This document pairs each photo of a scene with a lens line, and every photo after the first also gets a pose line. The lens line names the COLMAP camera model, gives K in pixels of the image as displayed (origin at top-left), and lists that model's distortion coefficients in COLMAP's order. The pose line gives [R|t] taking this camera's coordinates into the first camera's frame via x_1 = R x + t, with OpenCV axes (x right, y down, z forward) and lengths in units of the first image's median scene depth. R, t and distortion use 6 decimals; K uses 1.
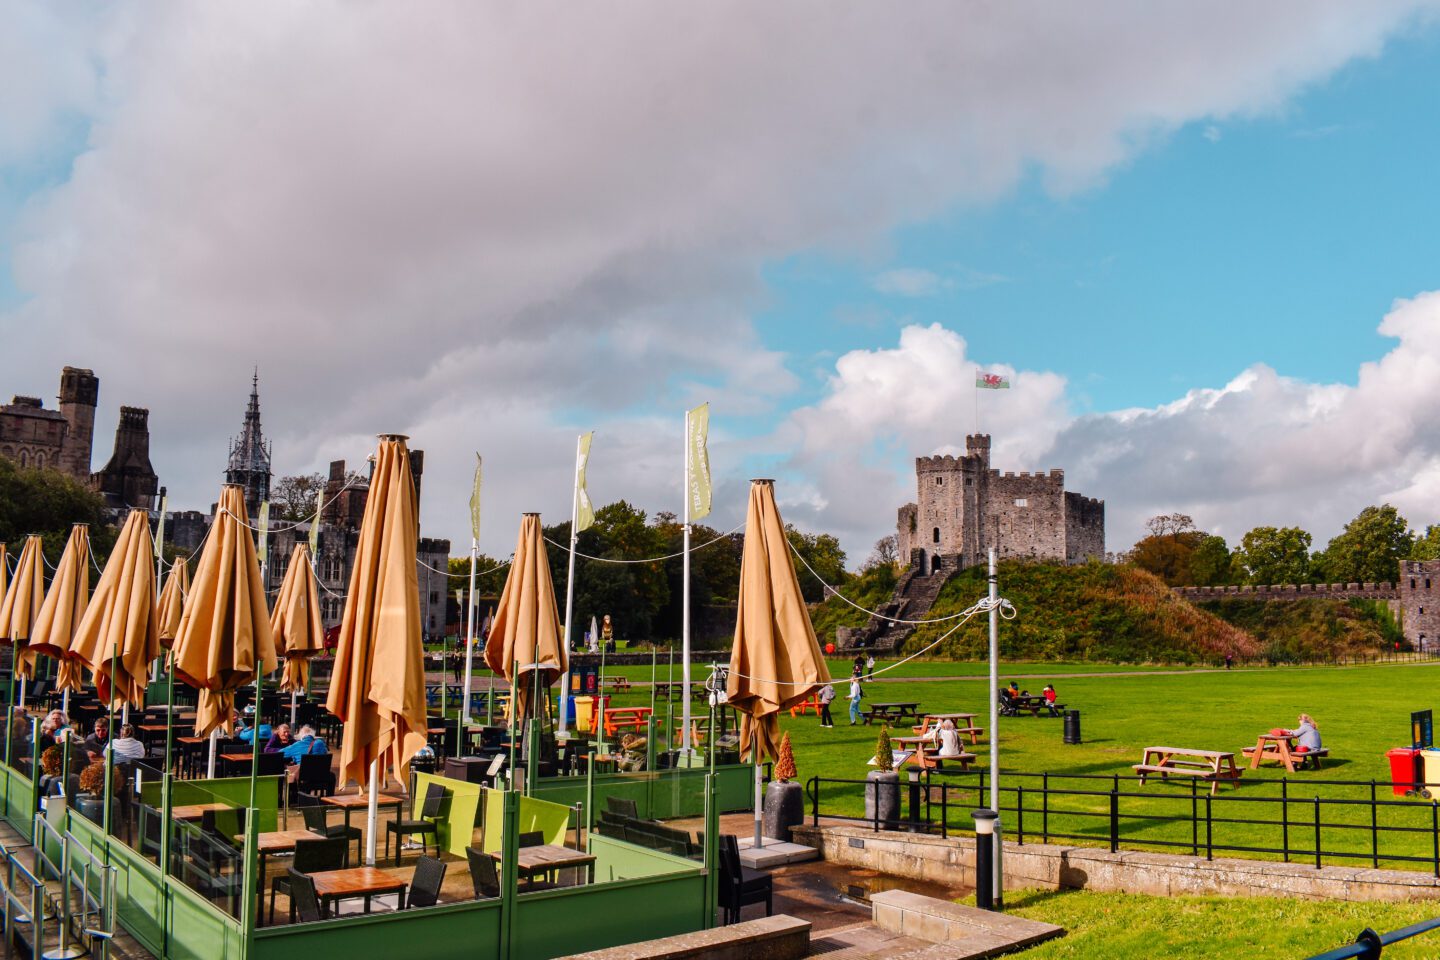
lens RADIAL K [[1144.5, 0, 717.9], [0, 1144.5, 479.2], [0, 0, 1]] dist [-0.098363, 0.014708]
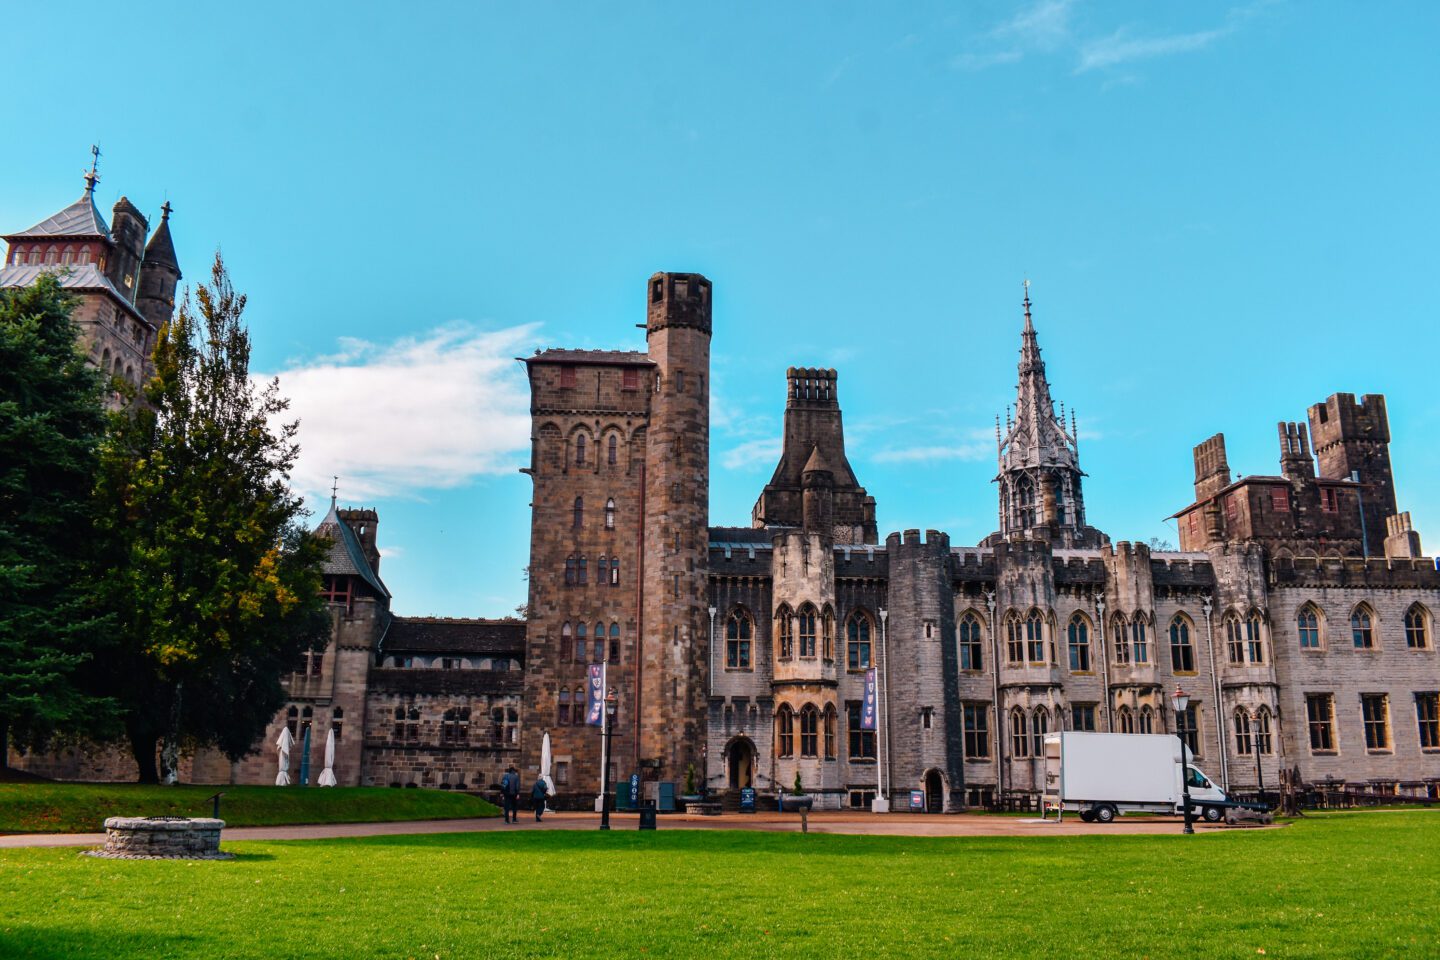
lens RADIAL K [[1144.5, 0, 718.2], [0, 1144.5, 480.7], [0, 0, 1]] dist [-0.098363, 0.014708]
pose [[0.763570, -0.175944, -0.621293, -0.229739], [0.084762, 0.981148, -0.173680, 0.081853], [0.640138, 0.079955, 0.764088, 0.566136]]
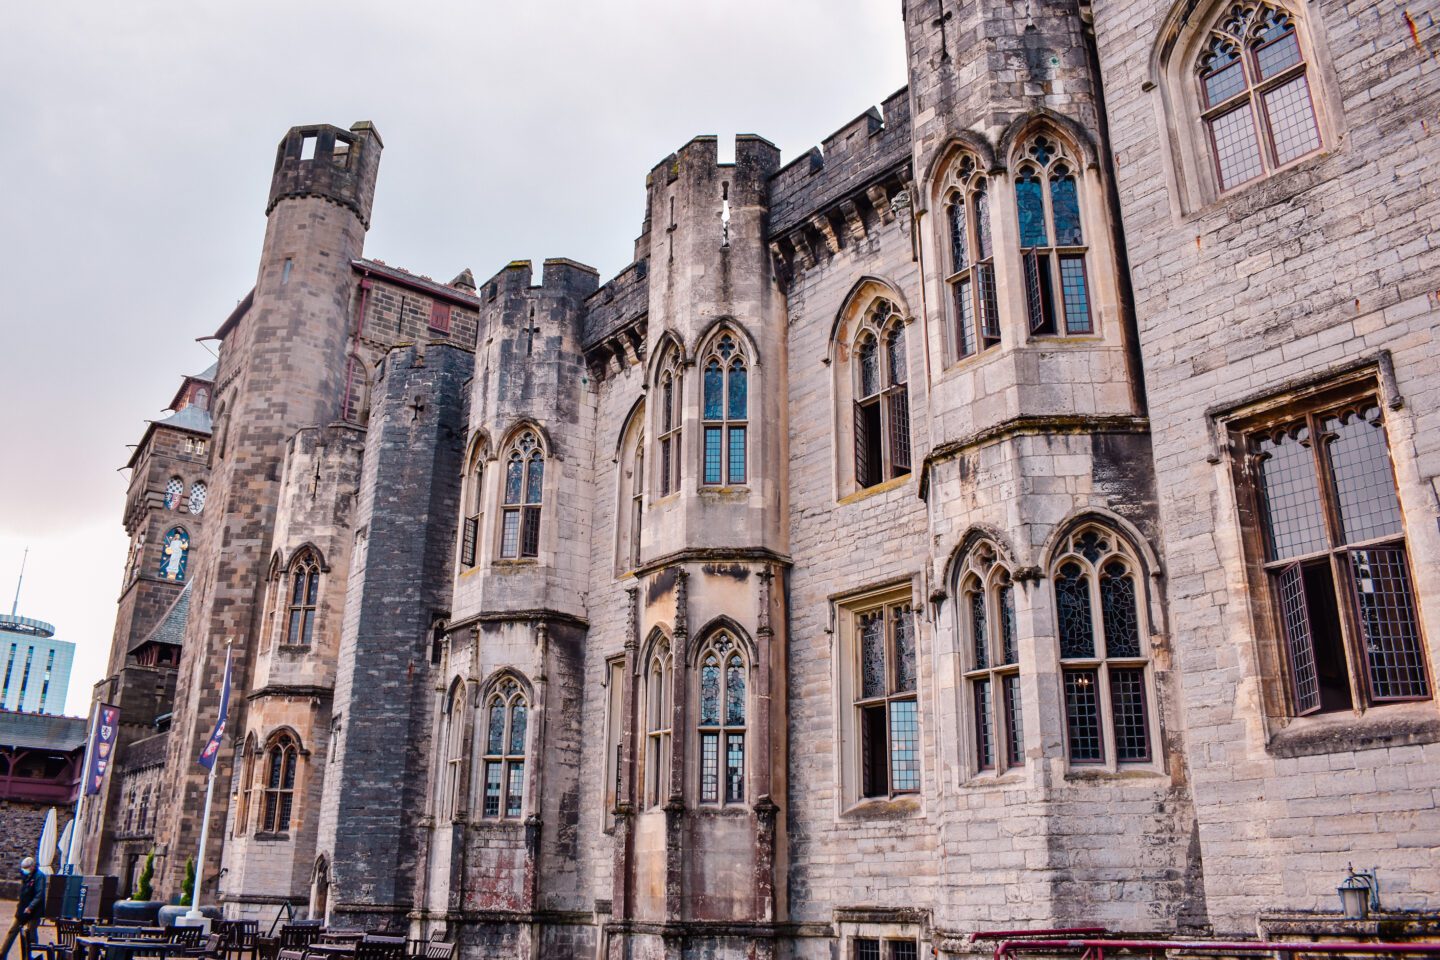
lens RADIAL K [[1144.5, 0, 720.3], [0, 1144.5, 481.3], [0, 0, 1]] dist [-0.098363, 0.014708]
pose [[-0.096860, -0.348460, -0.932306, -0.264675], [0.118962, 0.925942, -0.358441, 0.138851], [0.988163, -0.145628, -0.048233, 1.041959]]
